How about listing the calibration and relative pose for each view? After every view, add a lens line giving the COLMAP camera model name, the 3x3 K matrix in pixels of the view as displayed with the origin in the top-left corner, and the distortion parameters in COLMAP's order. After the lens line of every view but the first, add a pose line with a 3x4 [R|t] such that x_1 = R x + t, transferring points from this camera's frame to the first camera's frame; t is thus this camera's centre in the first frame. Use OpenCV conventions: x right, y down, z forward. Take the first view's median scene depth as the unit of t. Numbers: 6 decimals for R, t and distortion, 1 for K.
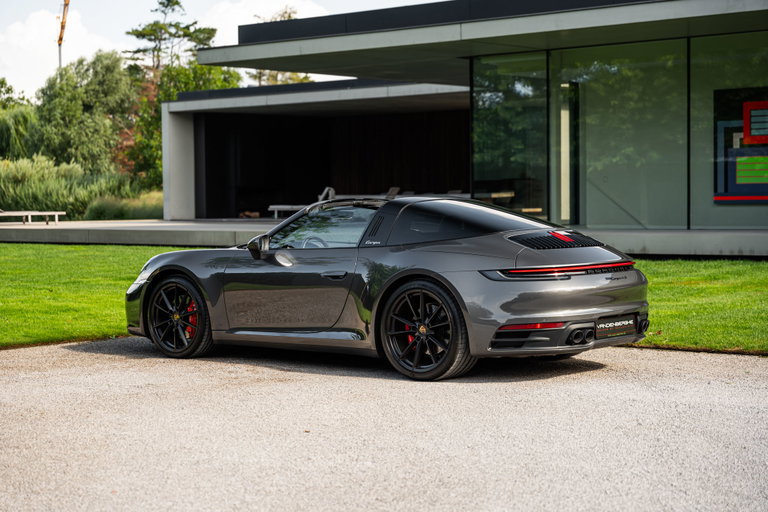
lens RADIAL K [[1464.4, 0, 385.9], [0, 1464.4, 253.9], [0, 0, 1]] dist [0.052336, 0.000000]
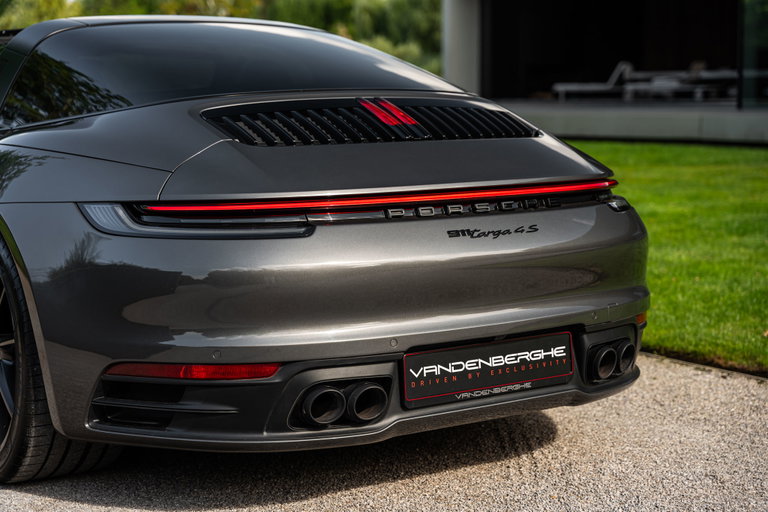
lens RADIAL K [[1370.6, 0, 380.0], [0, 1370.6, 256.7], [0, 0, 1]] dist [0.228609, 0.000000]
pose [[0.960021, 0.038055, -0.277330, 0.139654], [-0.014146, 0.996046, 0.087709, -0.003713], [0.279571, -0.080280, 0.956763, 0.426459]]
